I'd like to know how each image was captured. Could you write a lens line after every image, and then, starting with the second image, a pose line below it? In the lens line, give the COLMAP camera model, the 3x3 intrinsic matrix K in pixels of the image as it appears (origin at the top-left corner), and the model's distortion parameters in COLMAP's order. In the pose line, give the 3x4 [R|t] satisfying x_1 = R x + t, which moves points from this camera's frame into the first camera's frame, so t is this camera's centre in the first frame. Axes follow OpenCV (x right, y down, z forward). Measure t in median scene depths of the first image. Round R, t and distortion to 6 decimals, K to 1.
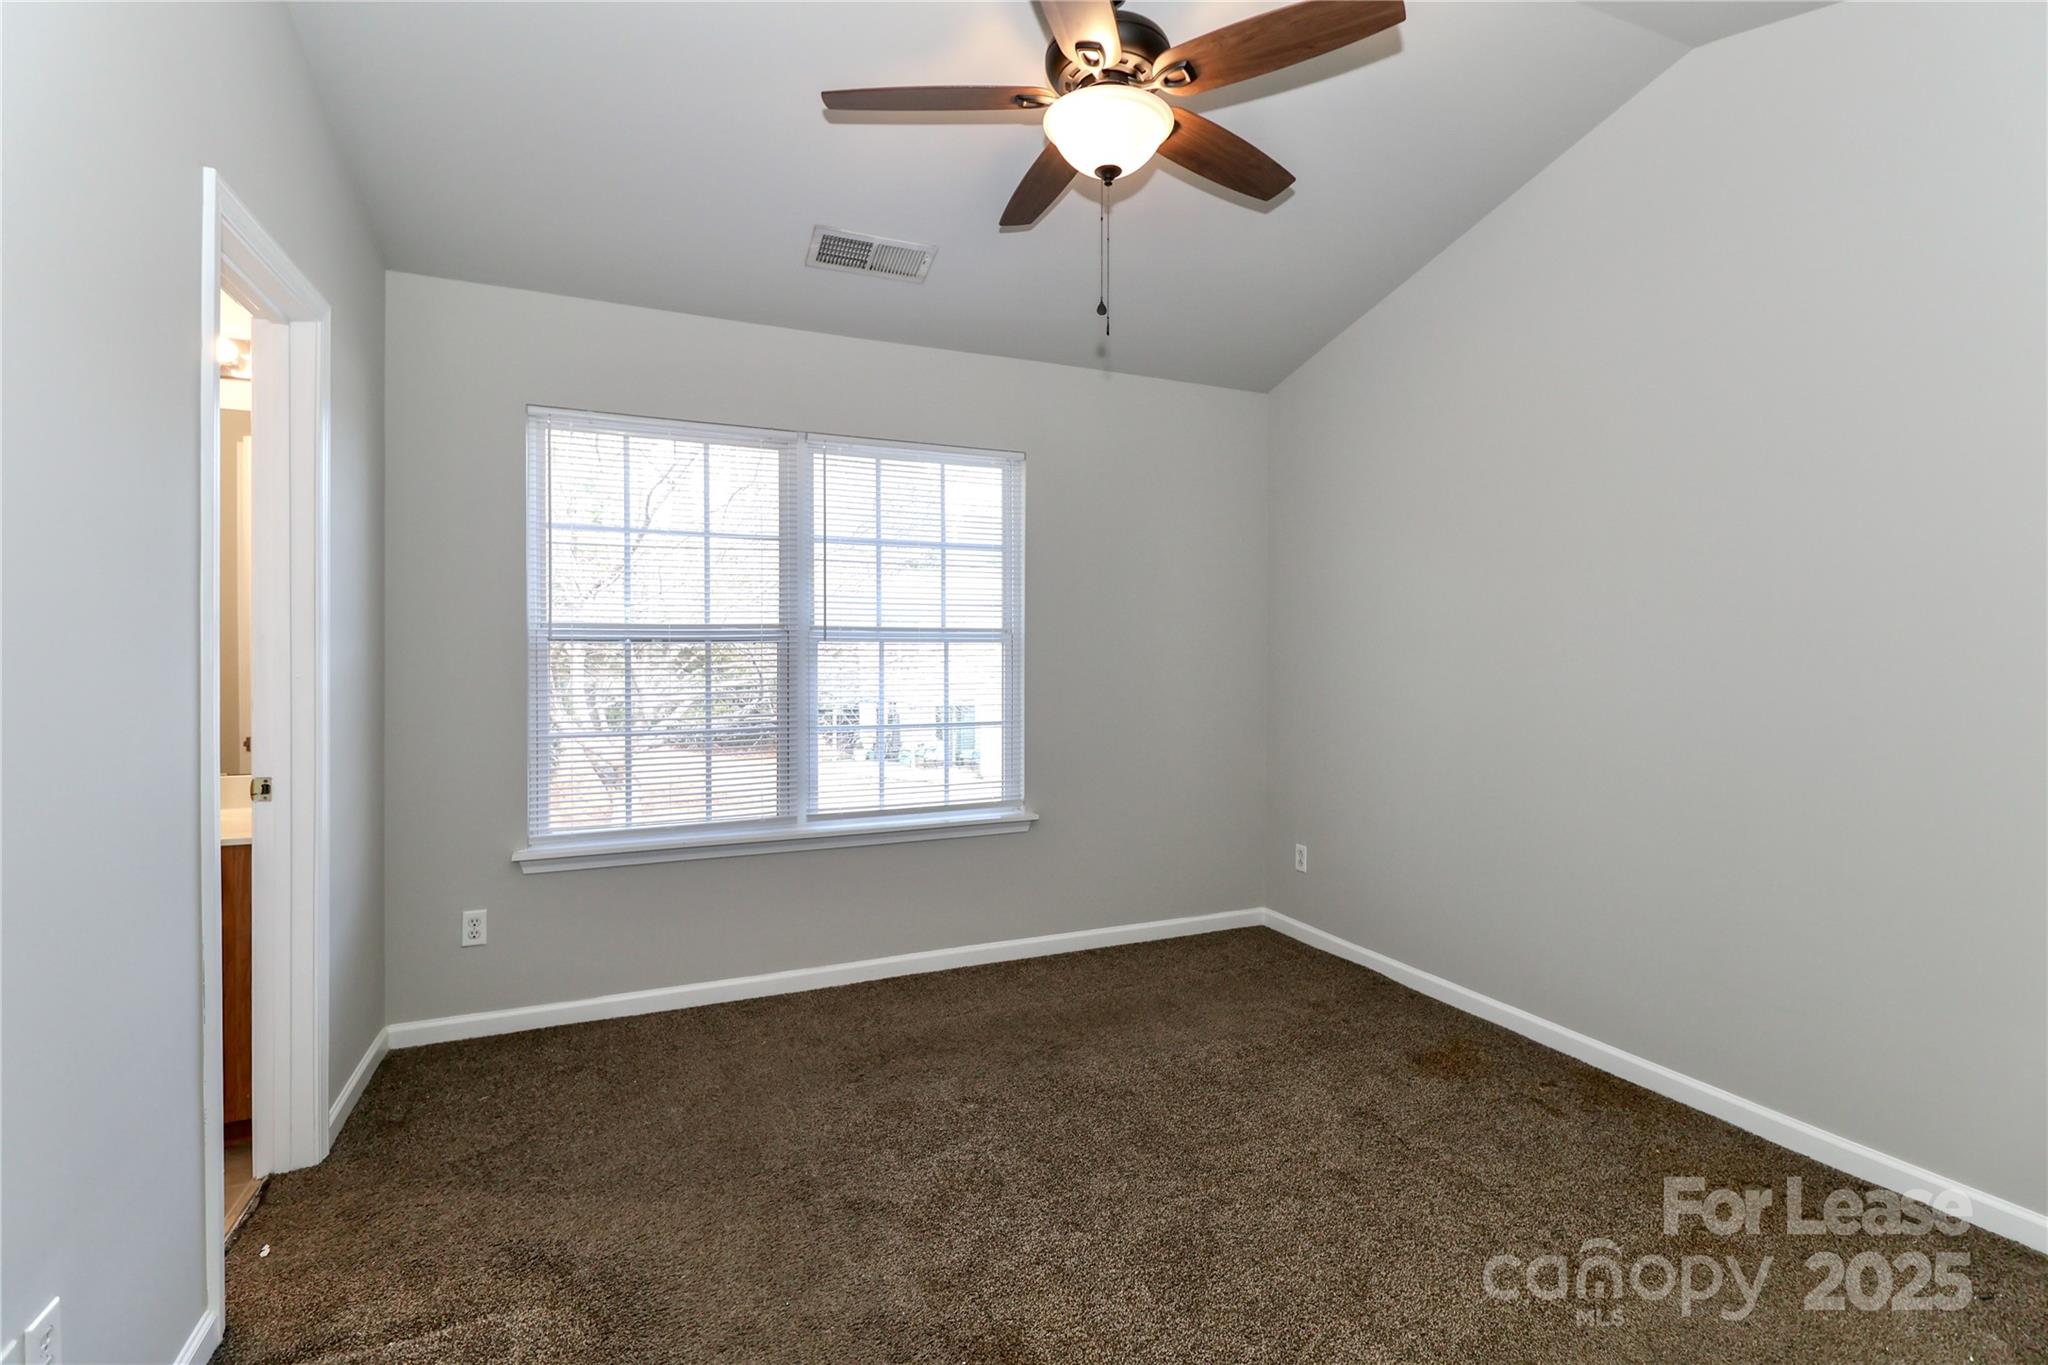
lens RADIAL K [[958.0, 0, 1027.9], [0, 958.0, 622.1], [0, 0, 1]] dist [0.028339, -0.025044]
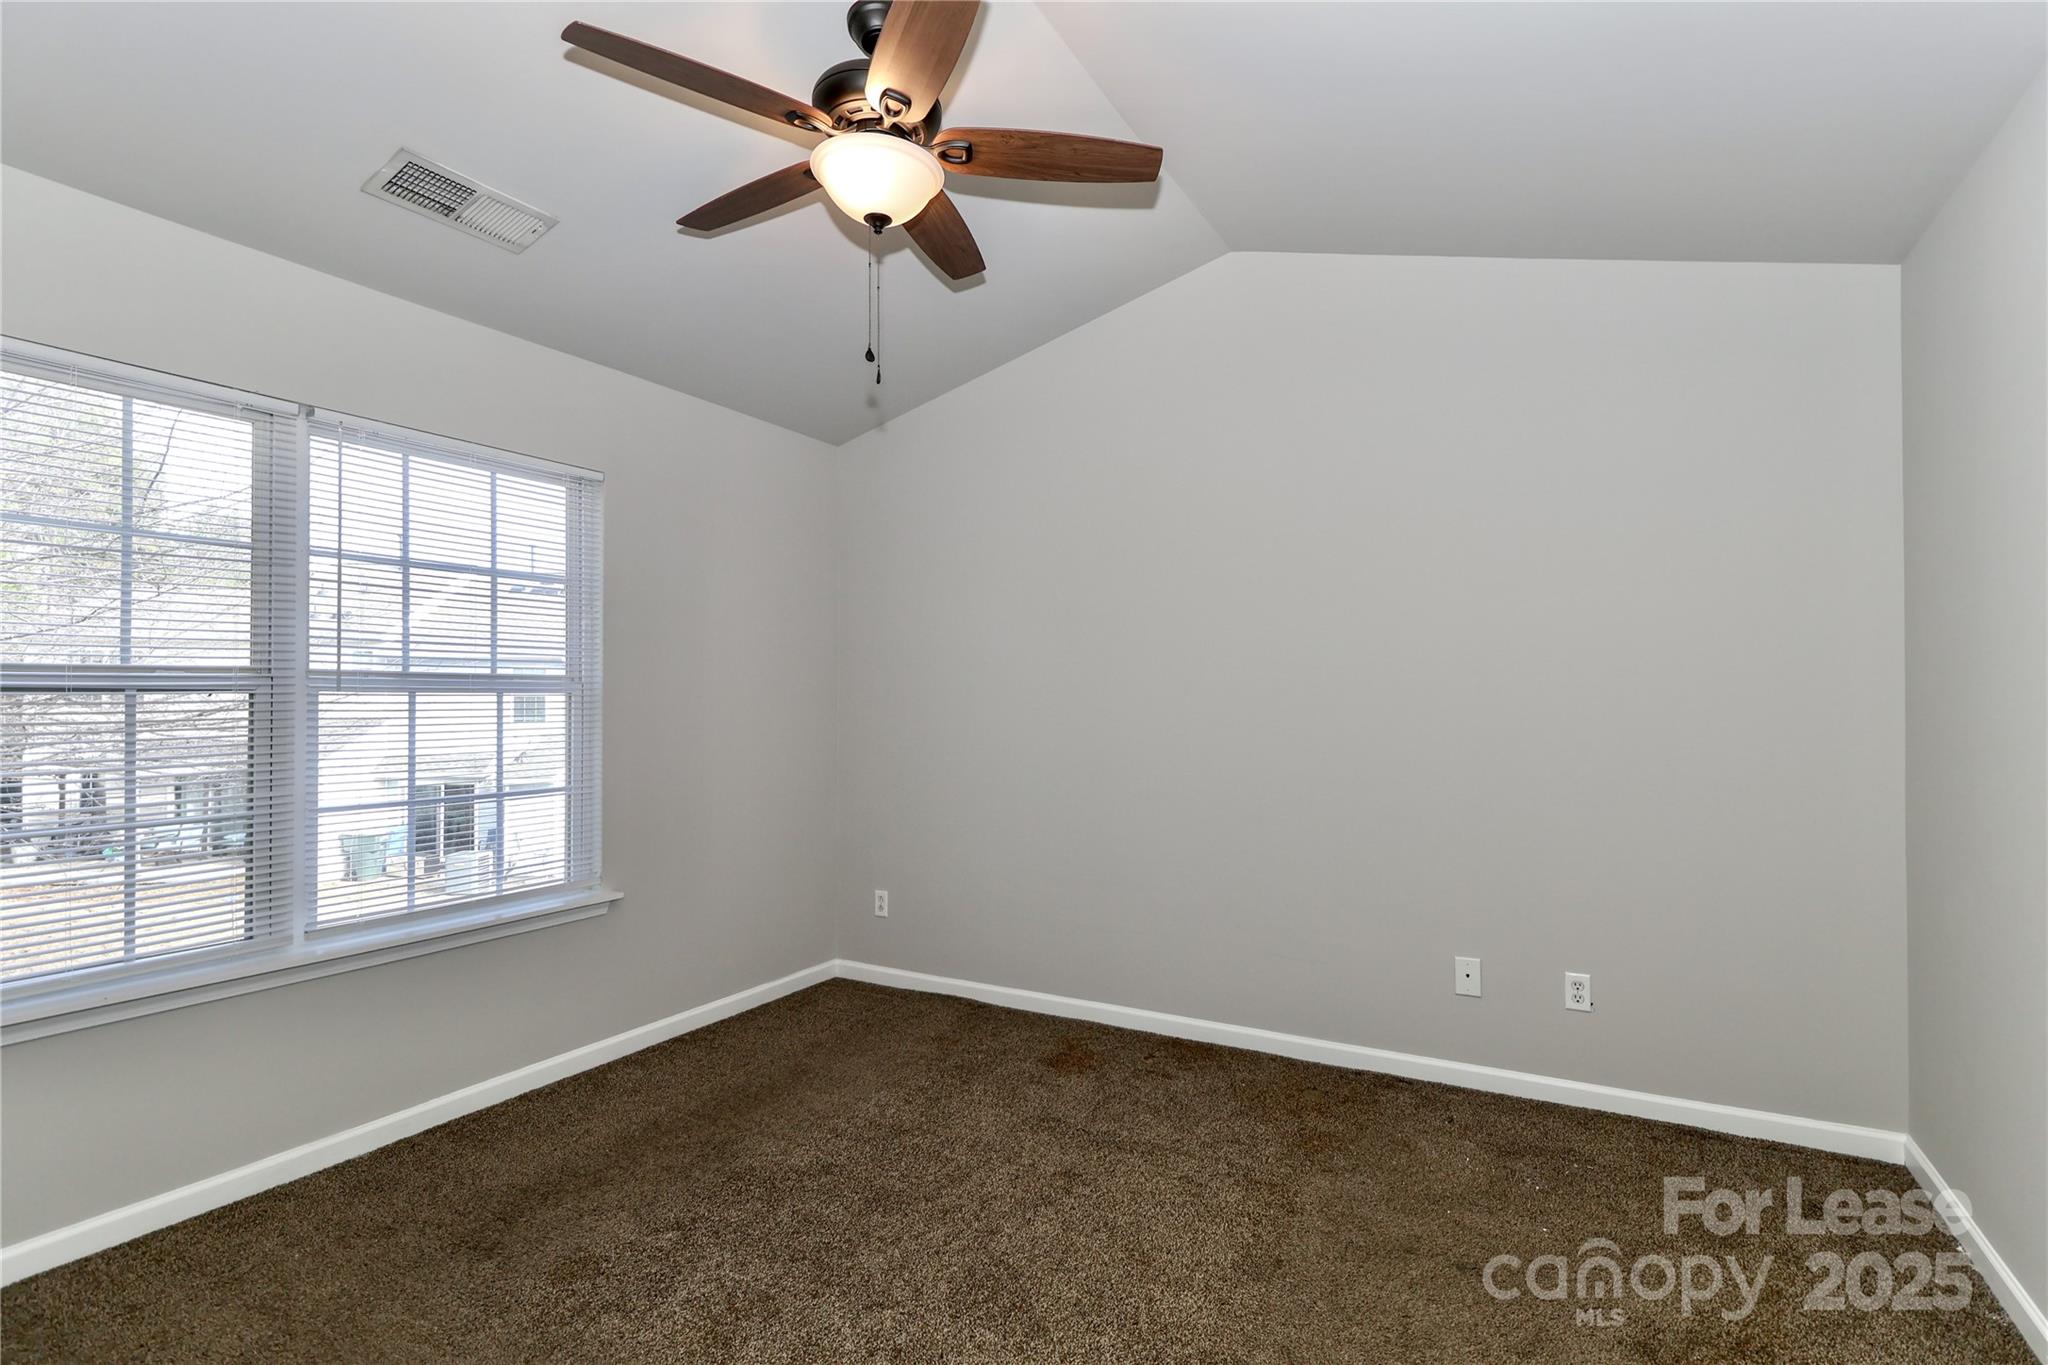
lens RADIAL K [[977.9, 0, 1055.7], [0, 977.9, 643.9], [0, 0, 1]] dist [0.000510, -0.001406]
pose [[0.787276, 0.032392, 0.615749, -0.268417], [-0.017287, 0.999386, -0.030471, -0.003554], [-0.616358, 0.013344, 0.787353, 0.072916]]
